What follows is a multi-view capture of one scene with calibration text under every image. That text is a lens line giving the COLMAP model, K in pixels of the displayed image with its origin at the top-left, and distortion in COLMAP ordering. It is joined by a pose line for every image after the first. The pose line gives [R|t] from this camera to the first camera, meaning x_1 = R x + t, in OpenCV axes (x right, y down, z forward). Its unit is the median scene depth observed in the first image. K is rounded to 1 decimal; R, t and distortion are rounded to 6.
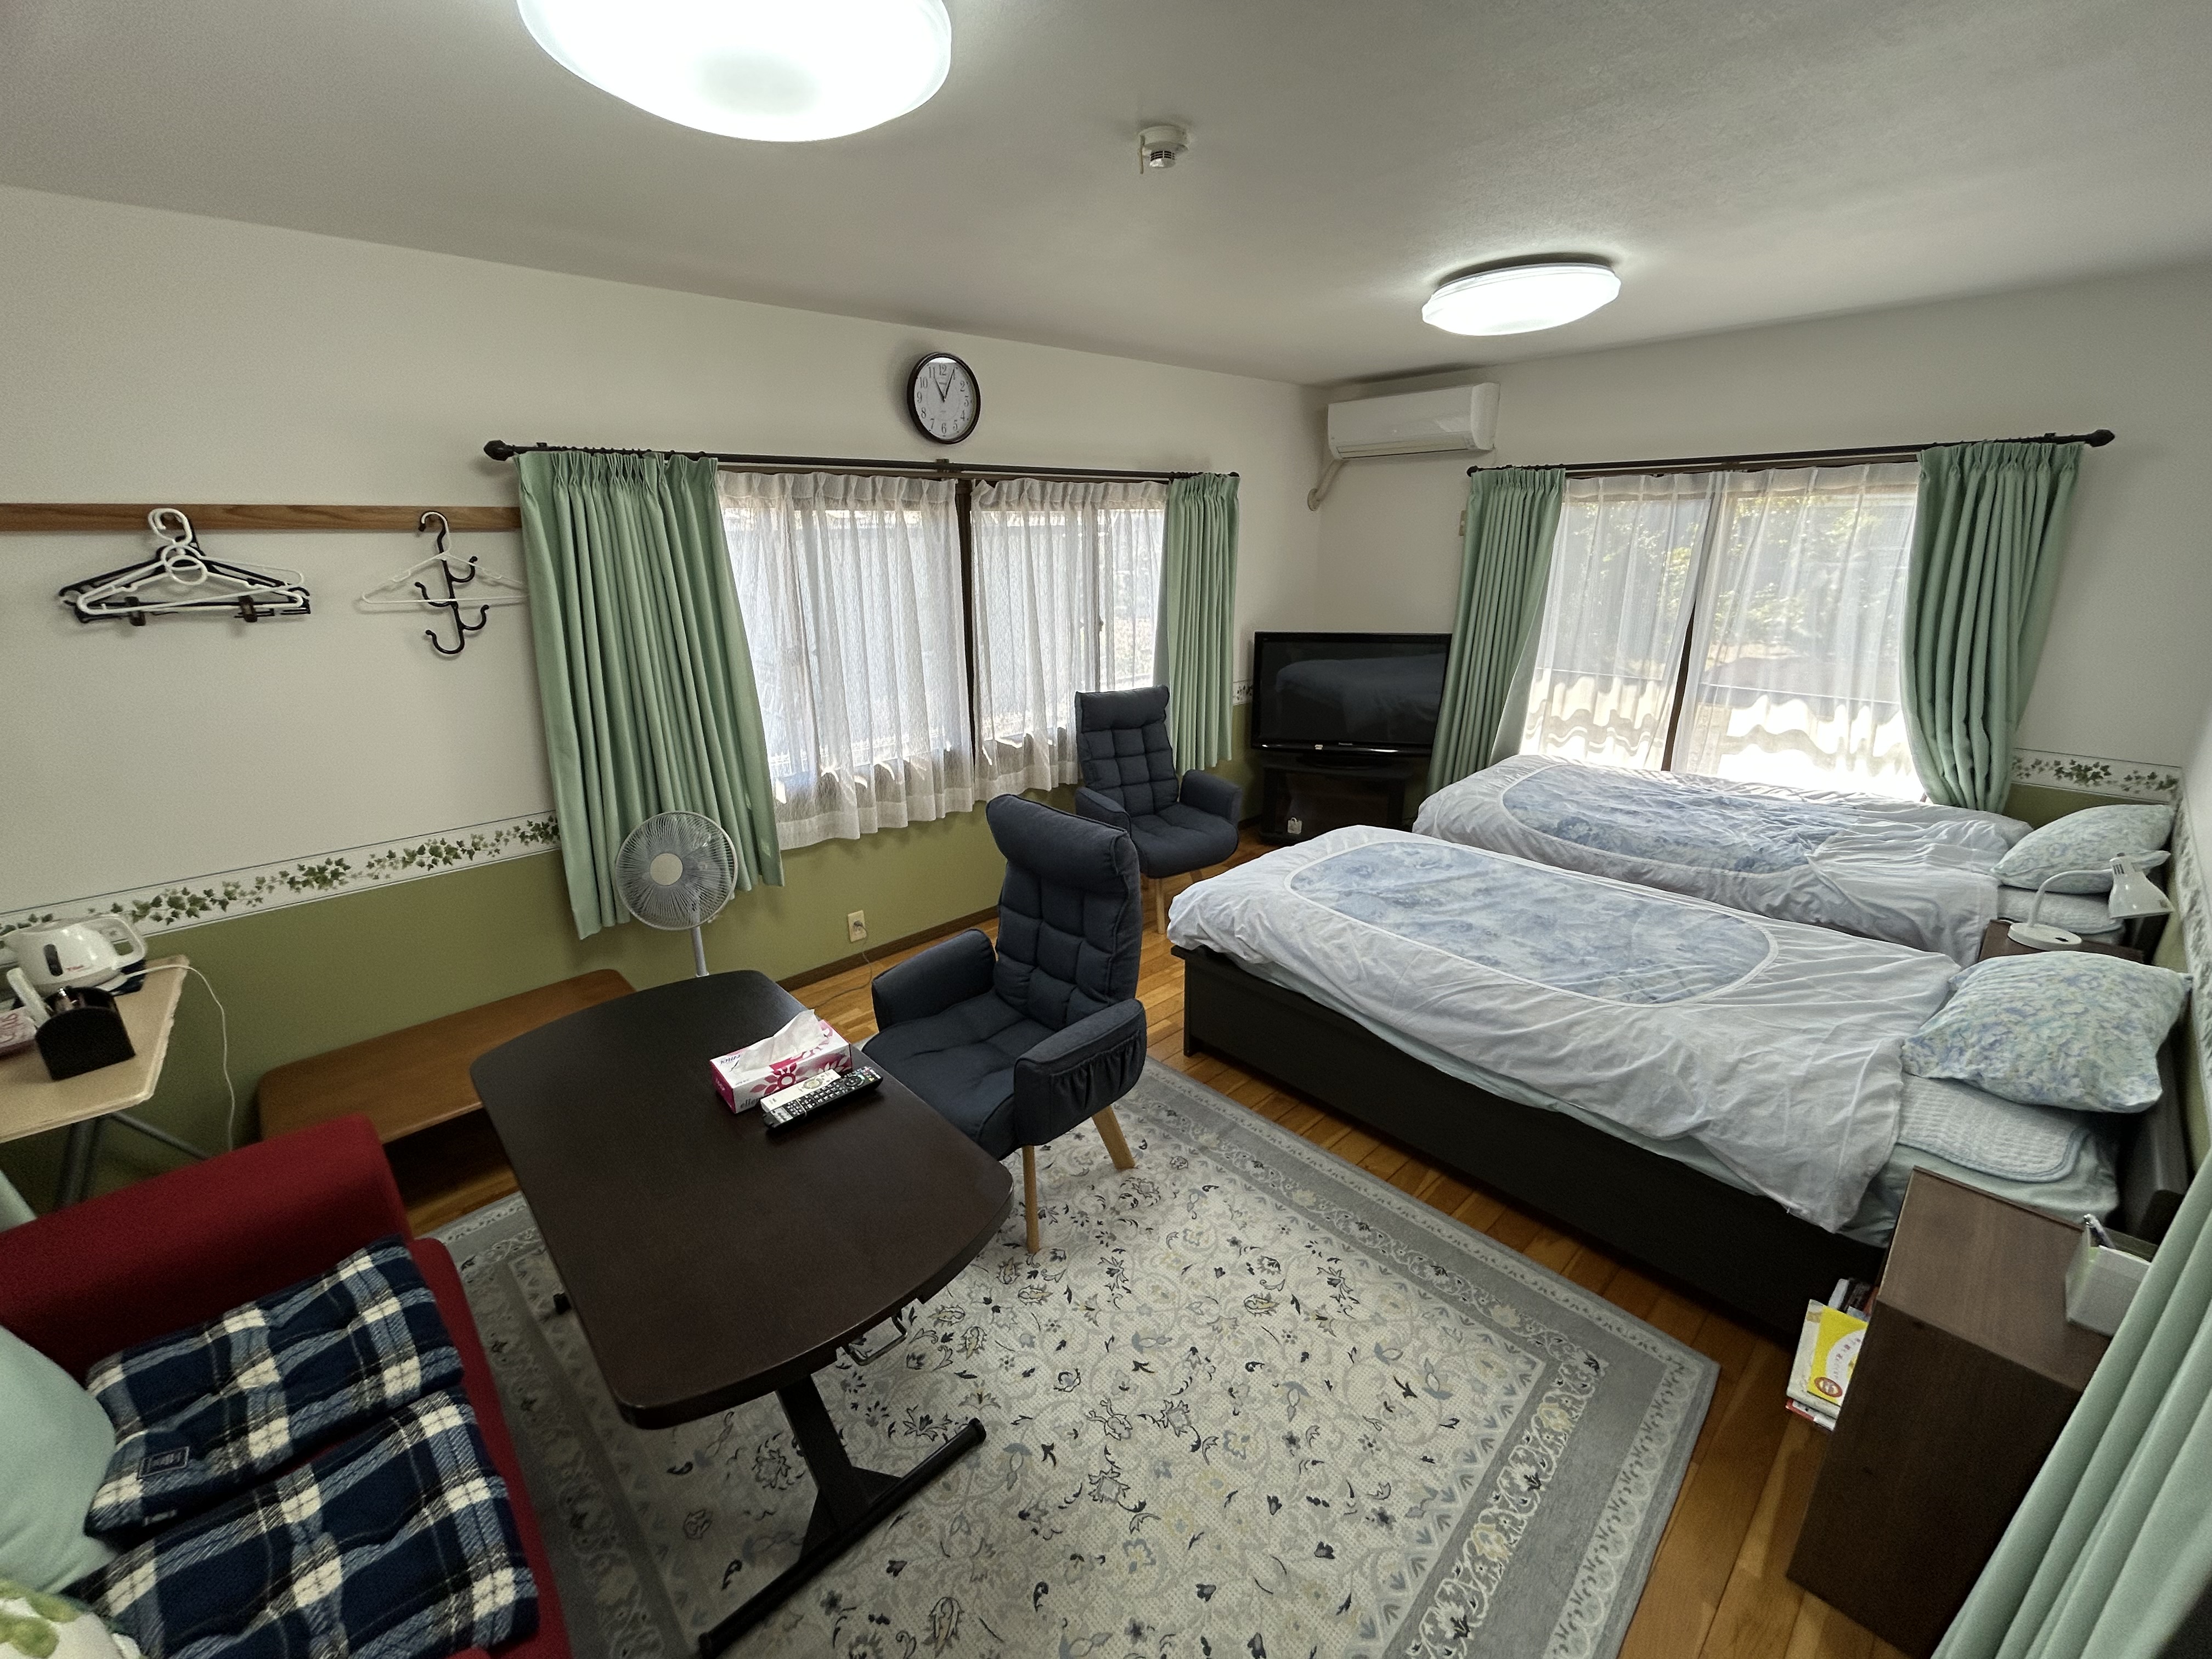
lens RADIAL K [[894.3, 0, 1104.3], [0, 894.3, 816.4], [0, 0, 1]] dist [-0.000999, -0.000137]
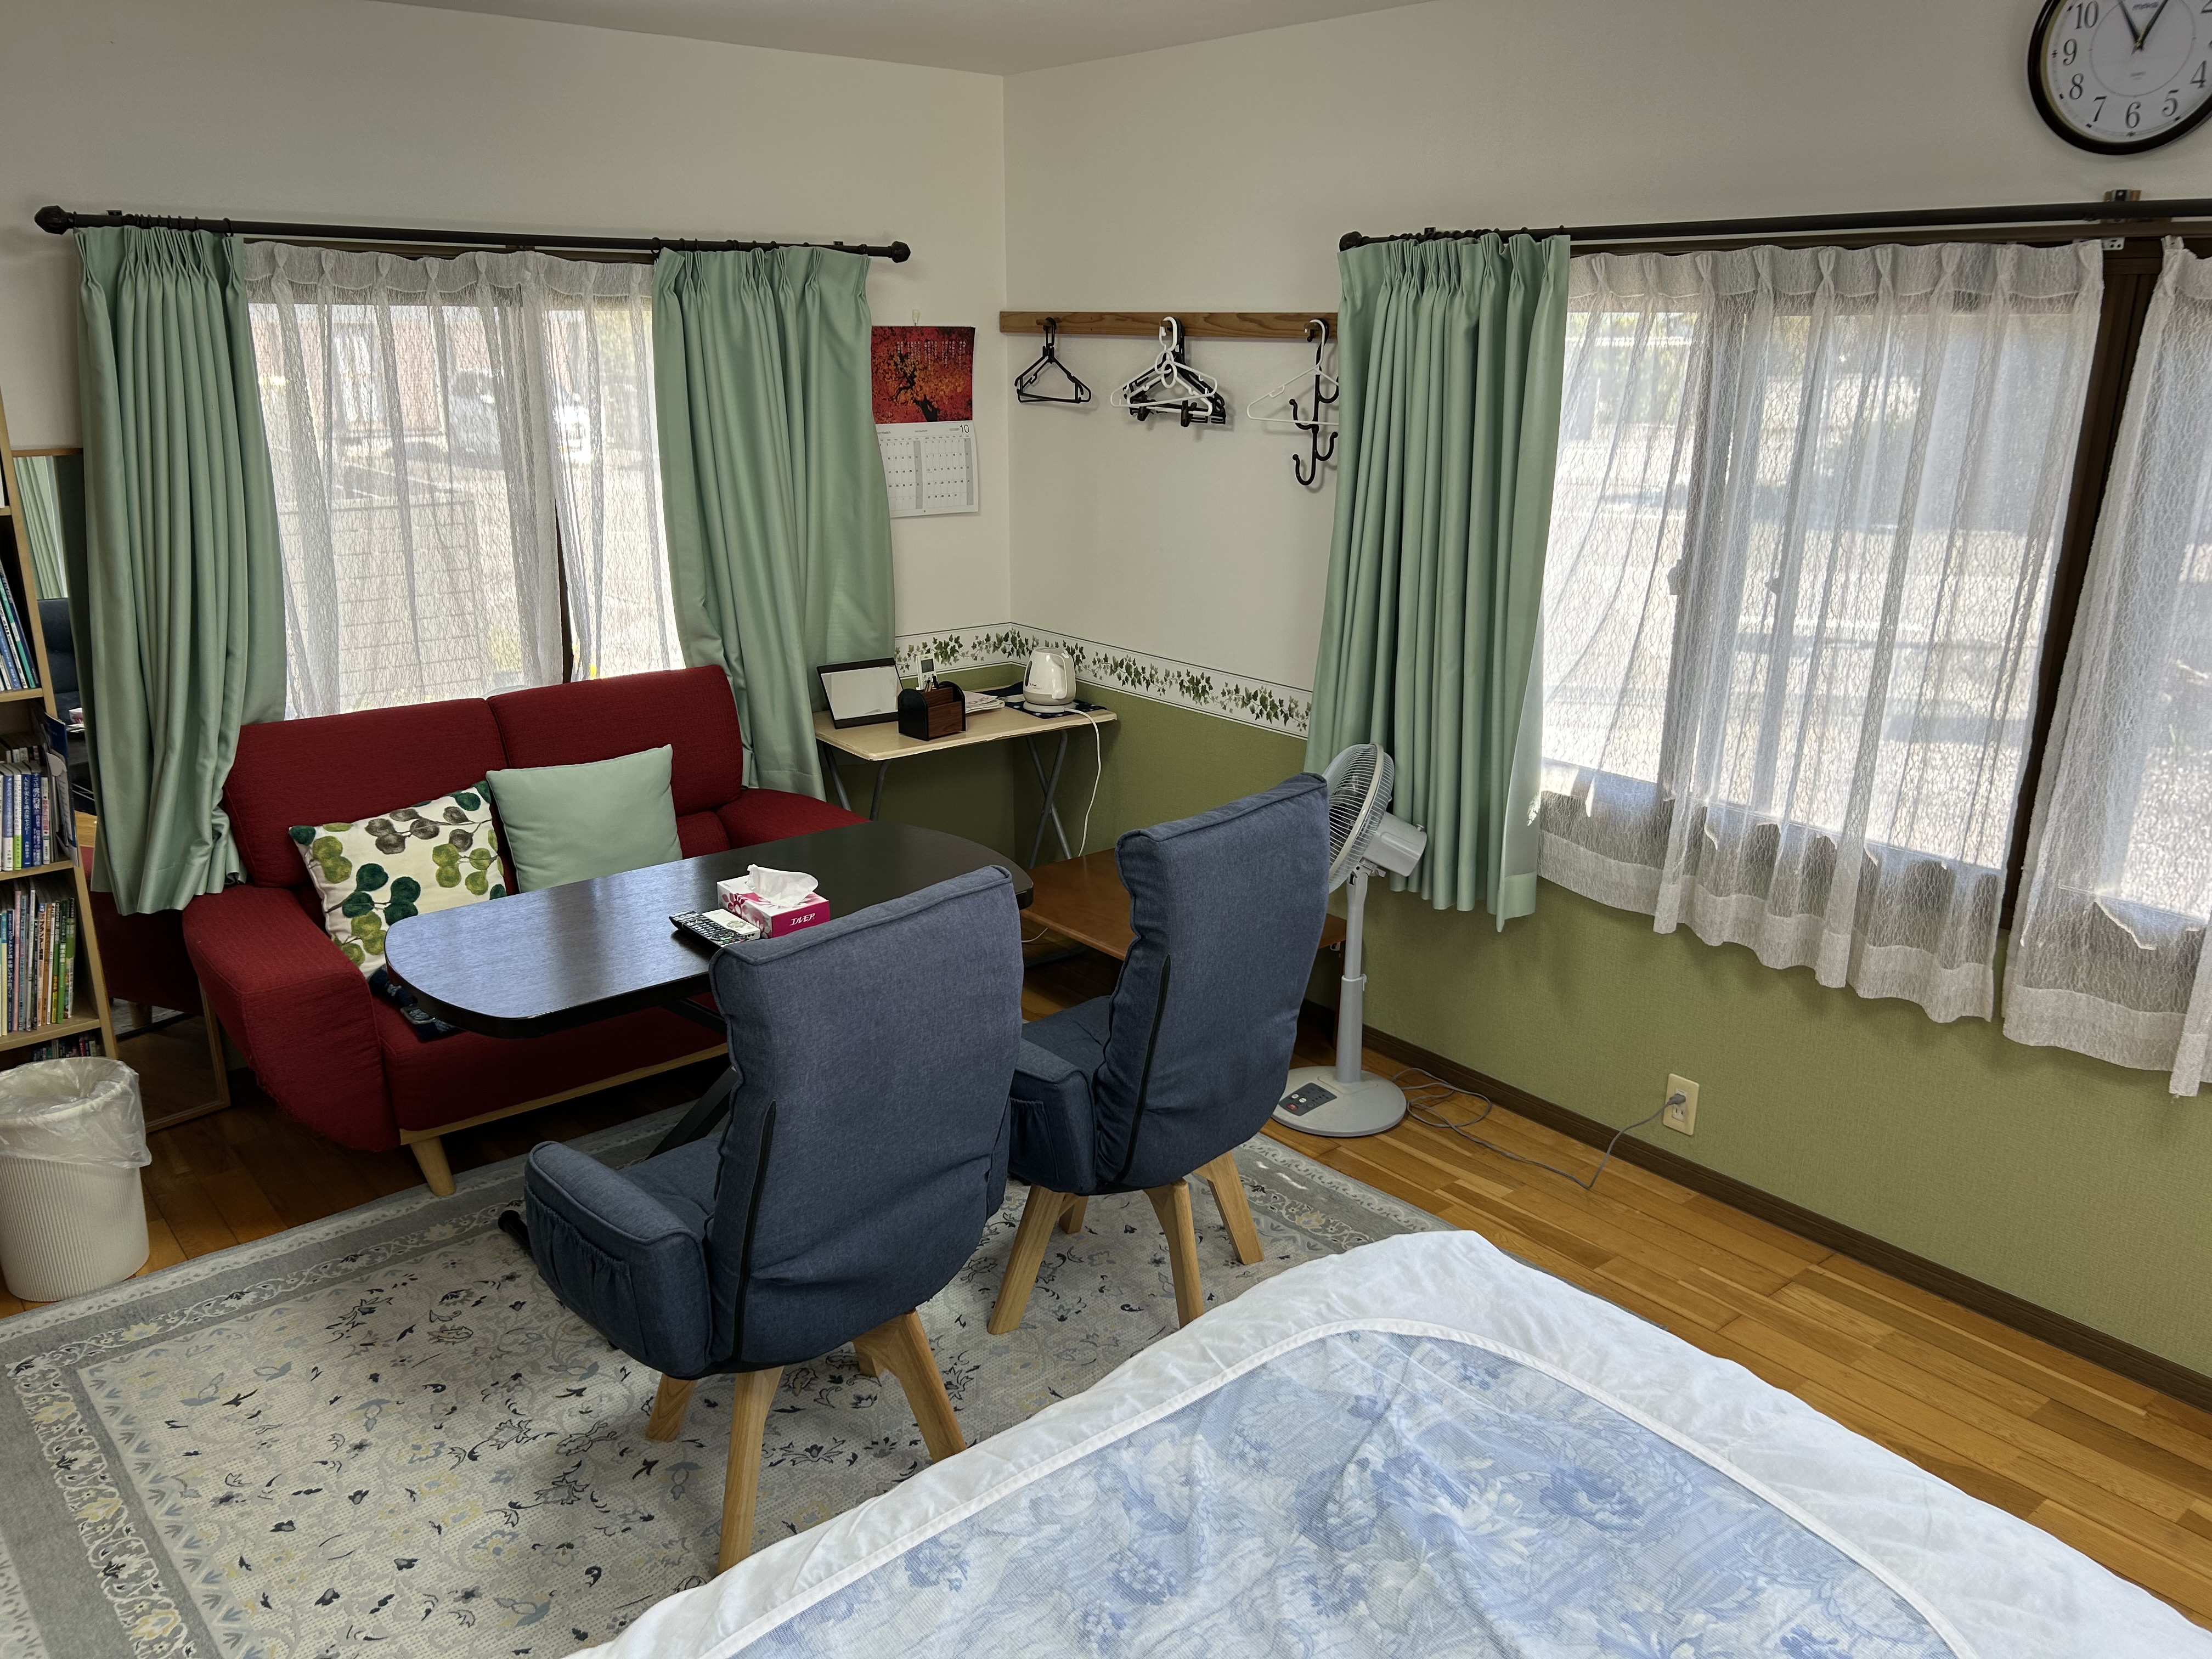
lens RADIAL K [[1655.3, 0, 1106.0], [0, 1655.3, 829.5], [0, 0, 1]] dist [-0.008733, -0.011103]
pose [[-0.058044, 0.300560, -0.951995, 0.918227], [-0.310173, 0.900979, 0.303365, -0.317408], [0.948907, 0.312892, 0.040930, 0.892392]]
